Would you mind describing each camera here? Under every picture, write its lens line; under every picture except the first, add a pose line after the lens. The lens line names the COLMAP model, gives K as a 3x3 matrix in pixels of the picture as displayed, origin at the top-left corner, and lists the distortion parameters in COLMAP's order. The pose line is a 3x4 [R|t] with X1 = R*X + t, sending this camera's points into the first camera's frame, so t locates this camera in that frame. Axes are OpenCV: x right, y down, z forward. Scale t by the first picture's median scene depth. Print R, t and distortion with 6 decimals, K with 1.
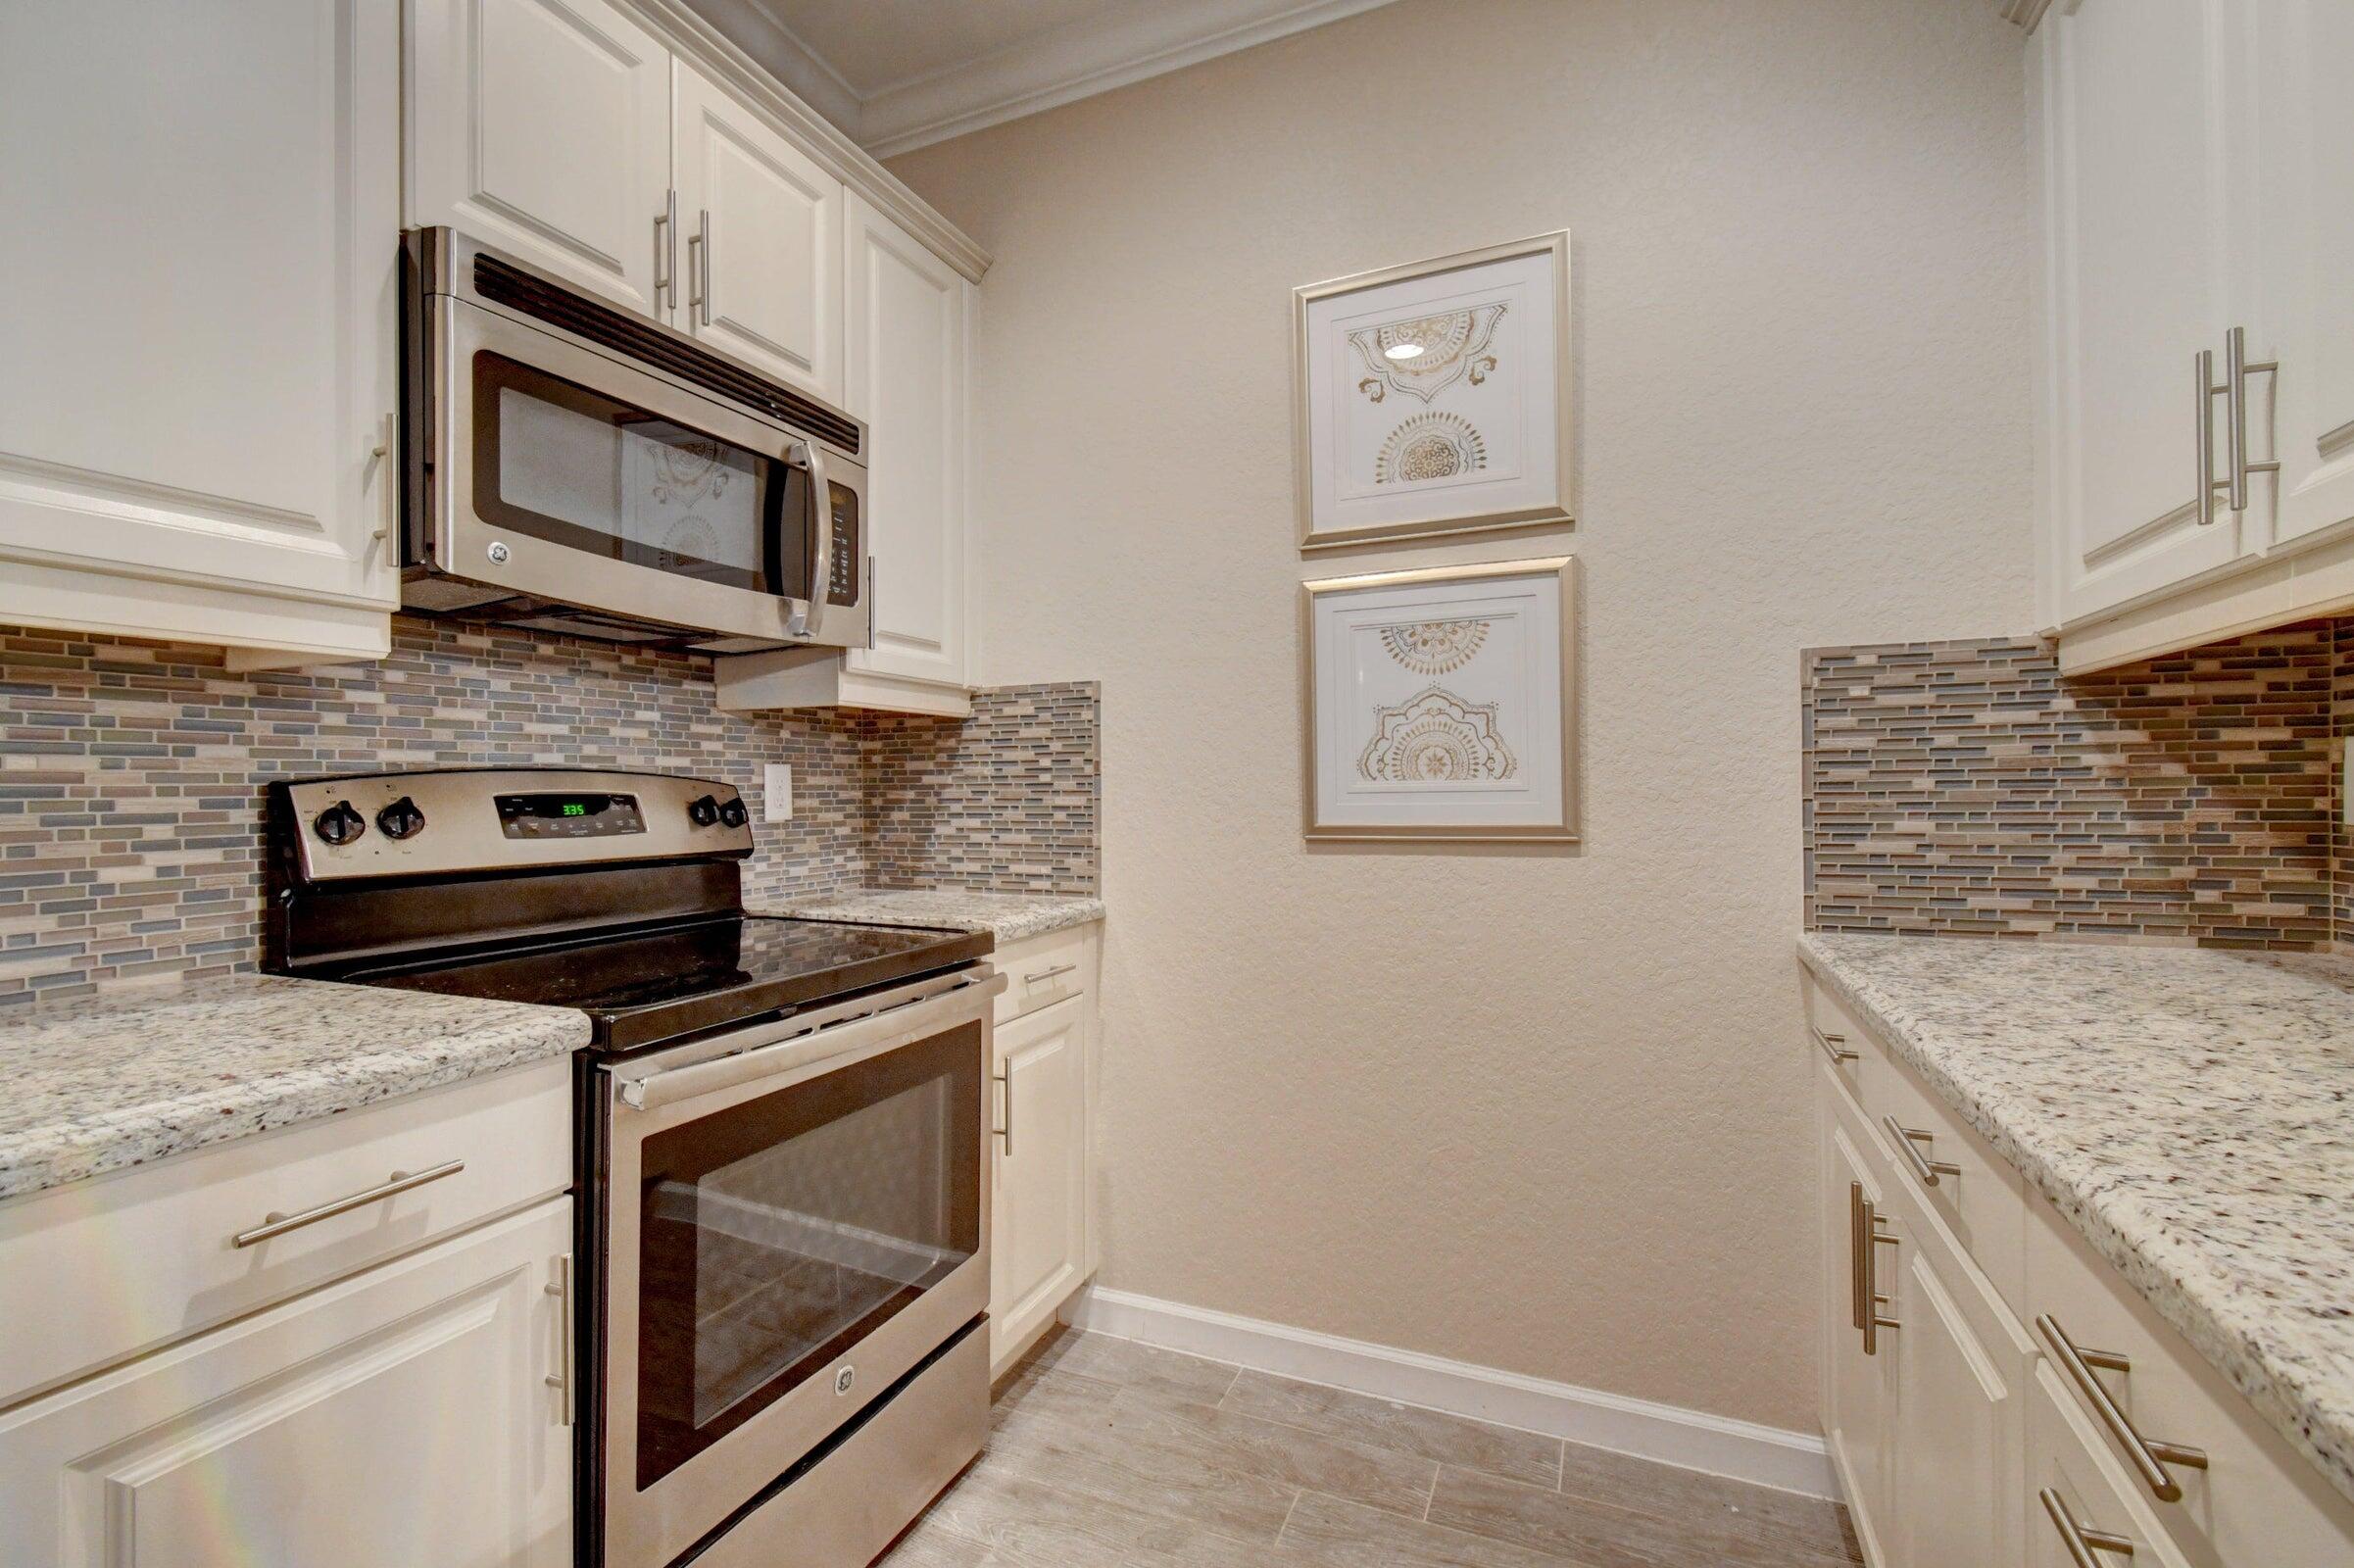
lens RADIAL K [[1041.4, 0, 1178.8], [0, 1041.4, 782.0], [0, 0, 1]] dist [0.002727, -0.001371]
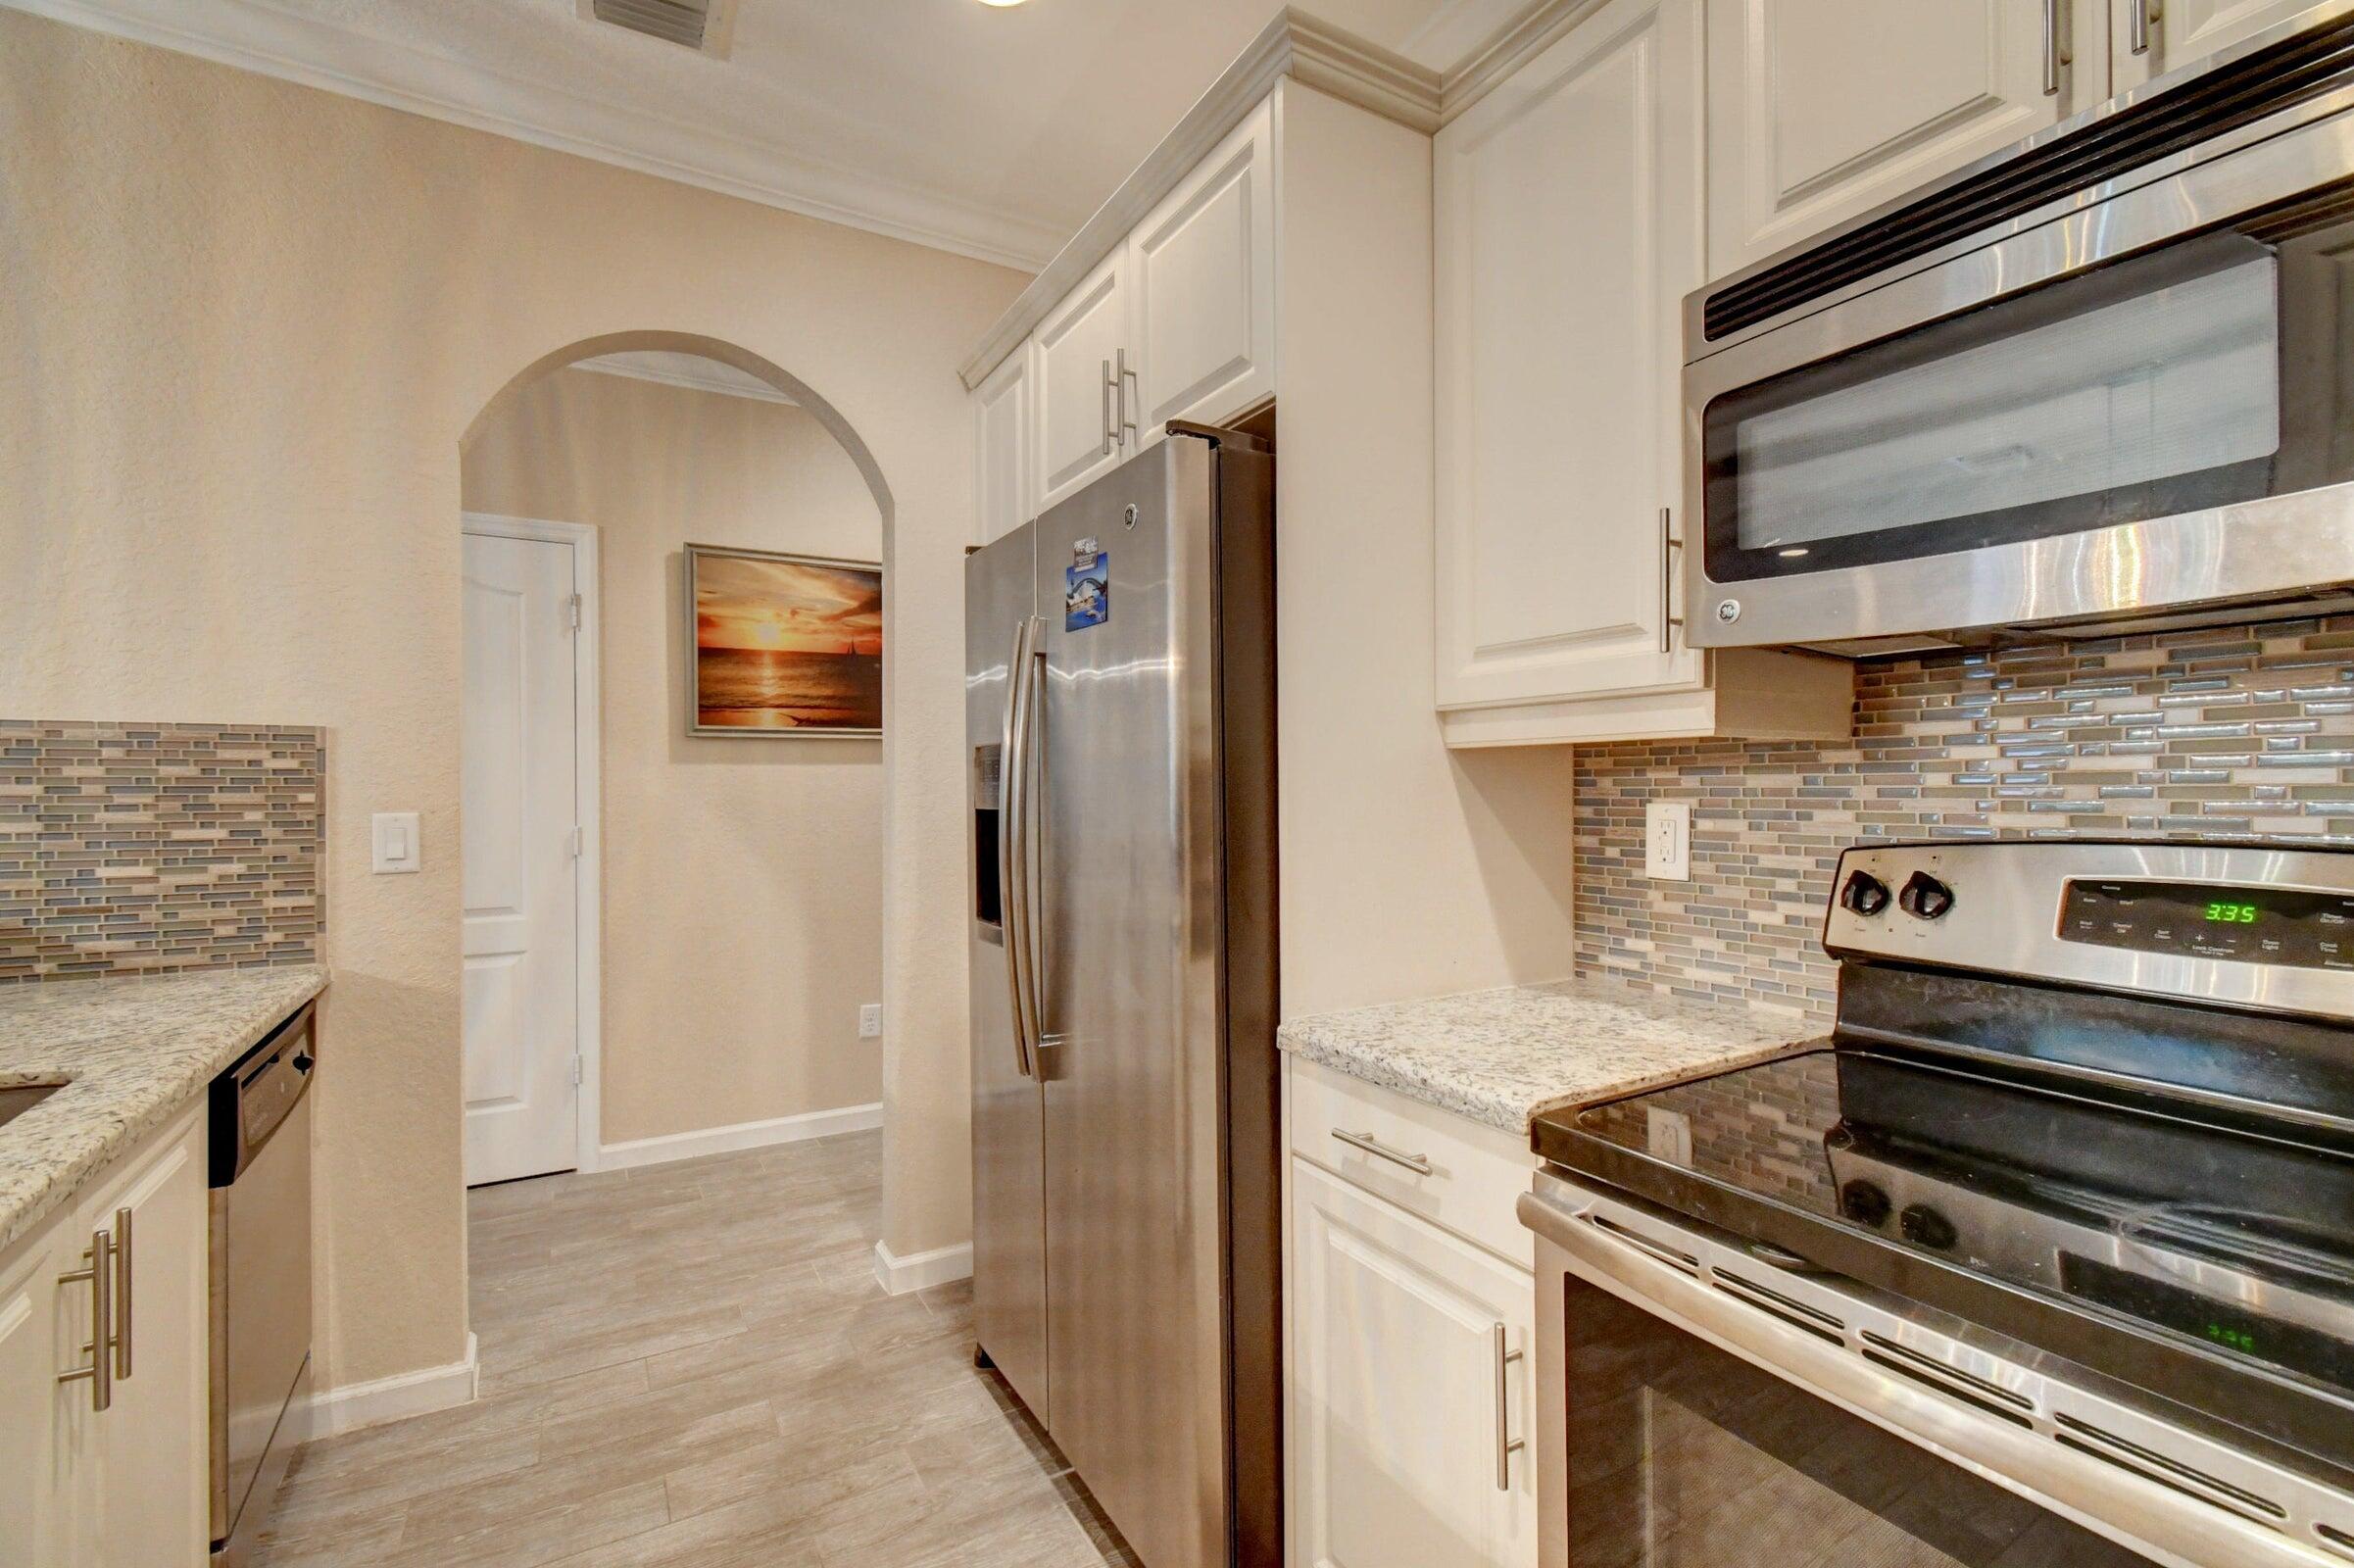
lens RADIAL K [[1041.4, 0, 1178.8], [0, 1041.4, 782.0], [0, 0, 1]] dist [0.002727, -0.001371]
pose [[-0.593709, 0.006728, -0.804652, 0.275916], [0.011988, 0.999928, -0.000485, -0.056806], [0.804590, -0.009933, -0.593747, 0.866883]]
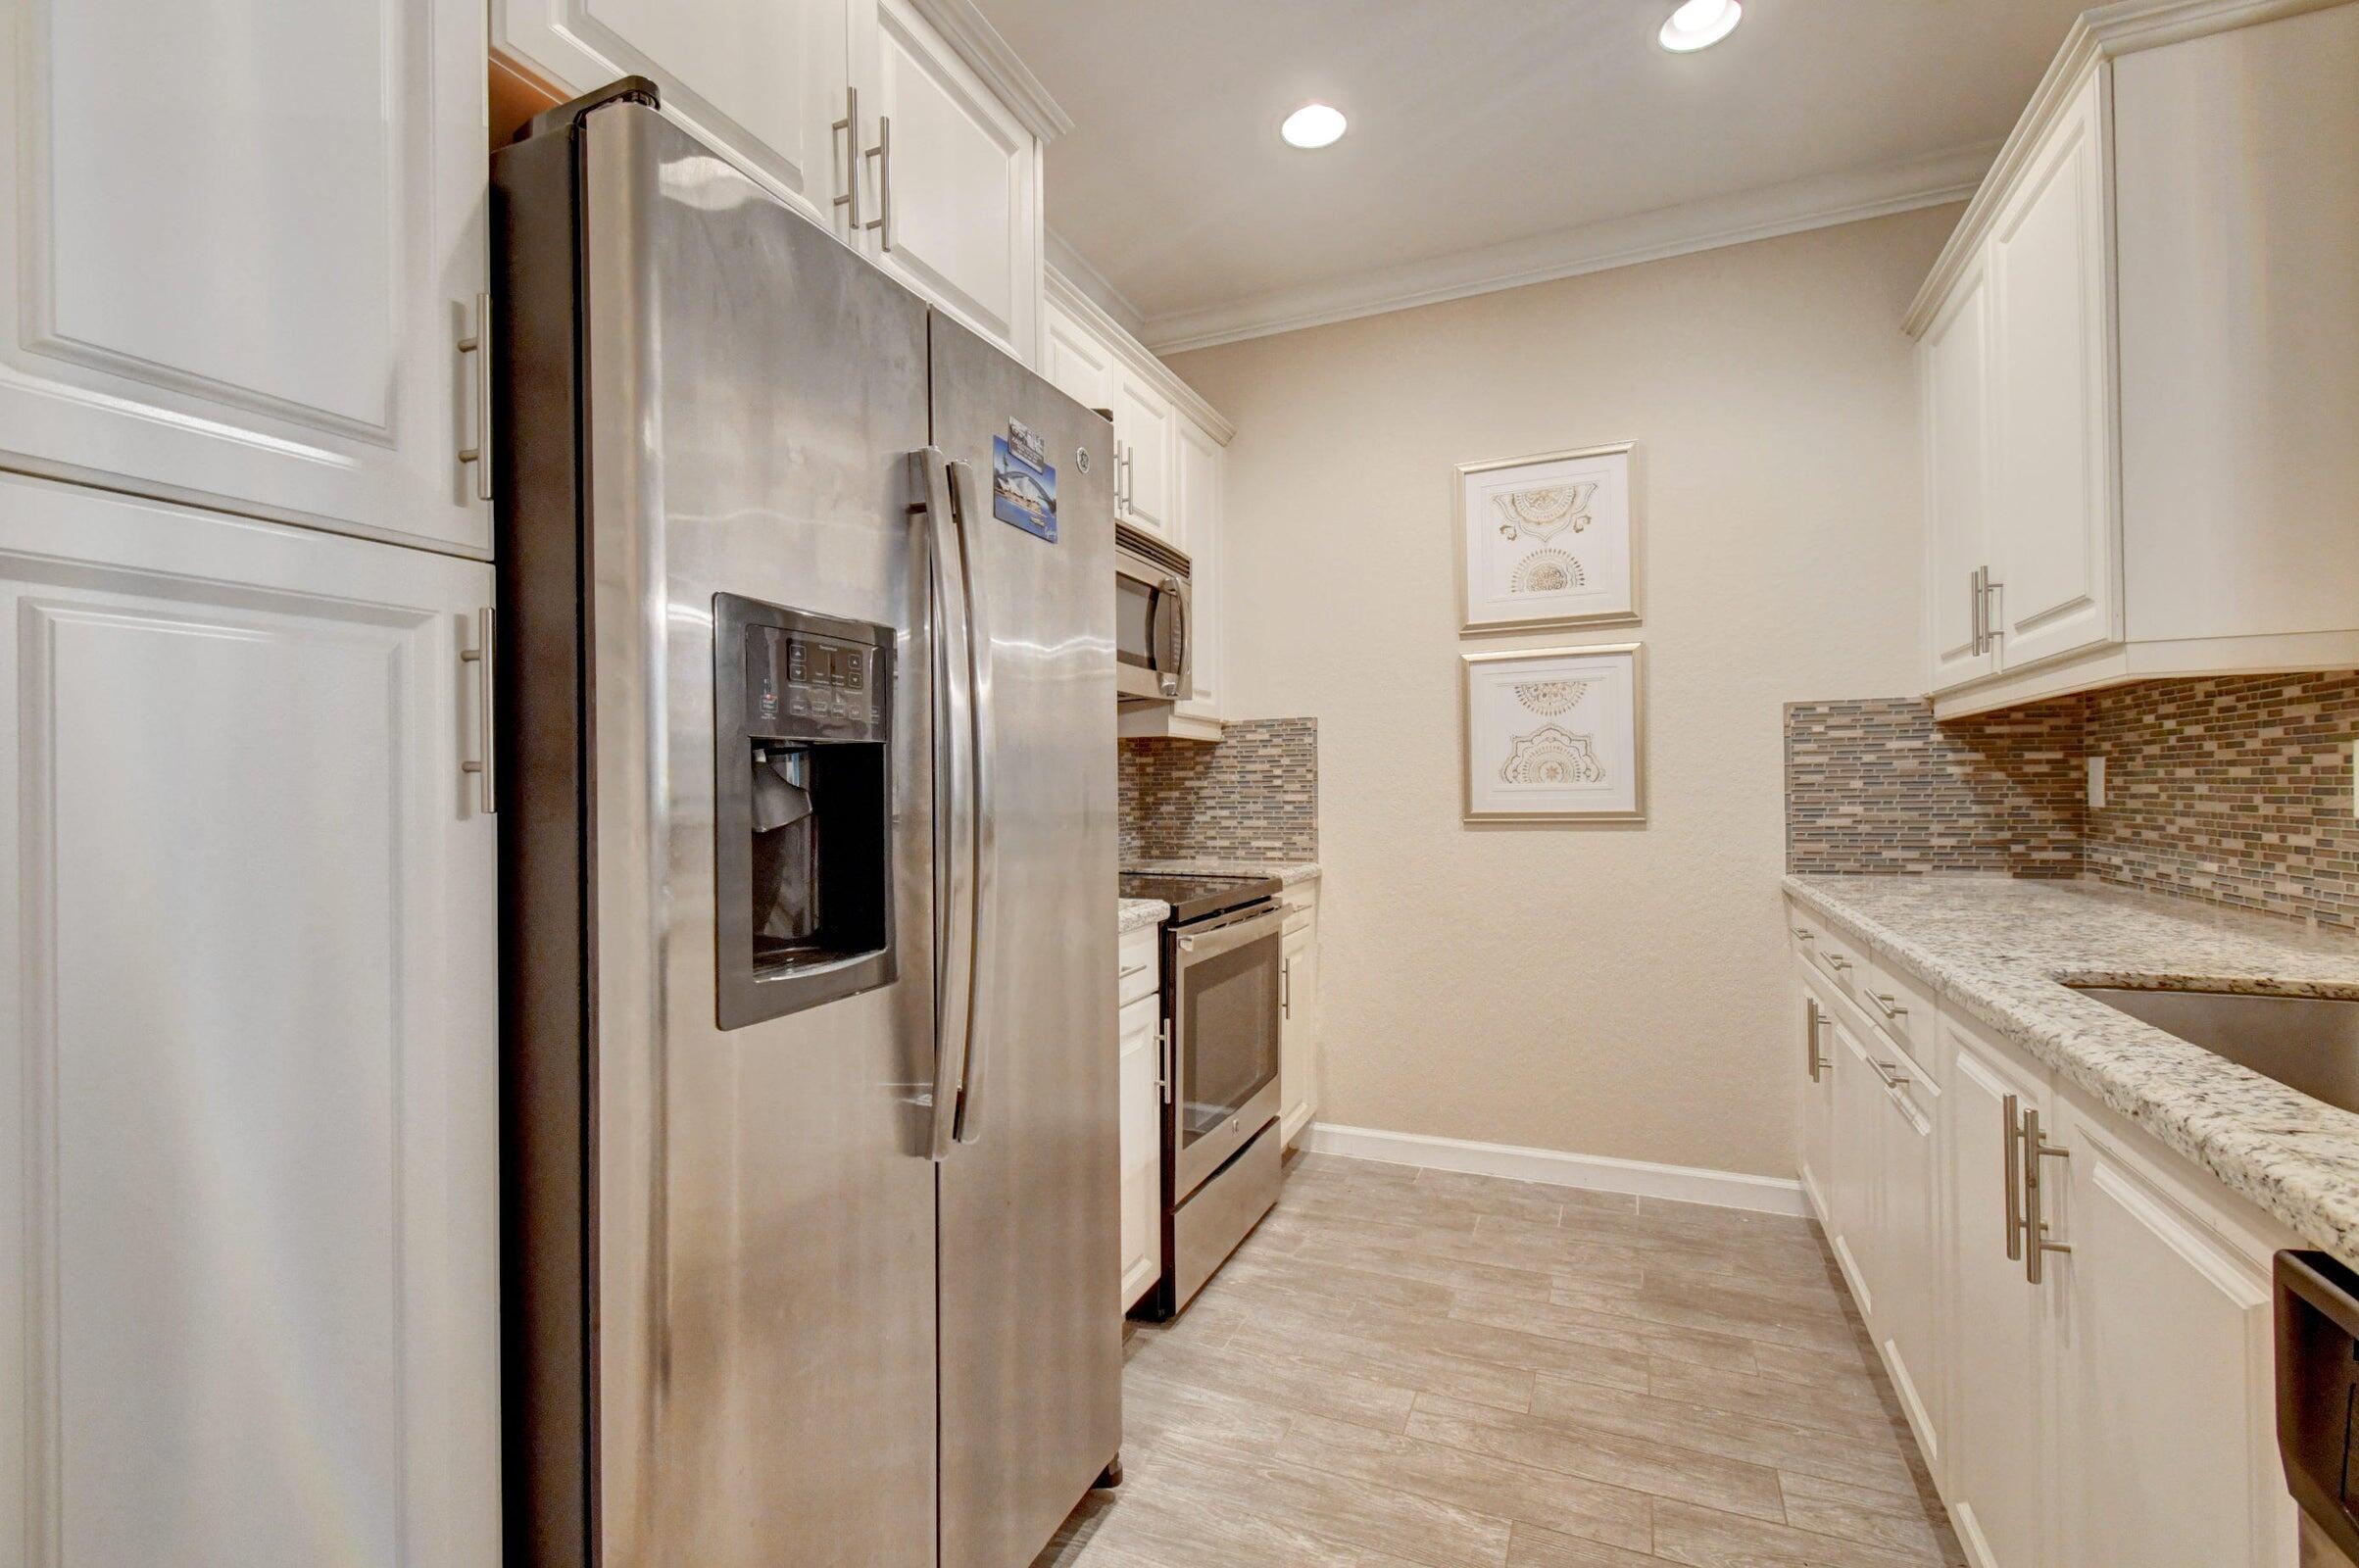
lens RADIAL K [[1042.1, 0, 1179.5], [0, 1042.1, 784.0], [0, 0, 1]] dist [0.003017, -0.000661]
pose [[0.999993, -0.003414, -0.001313, -0.356836], [0.003413, 0.999994, -0.000961, -0.000821], [0.001316, 0.000957, 0.999999, -0.651960]]
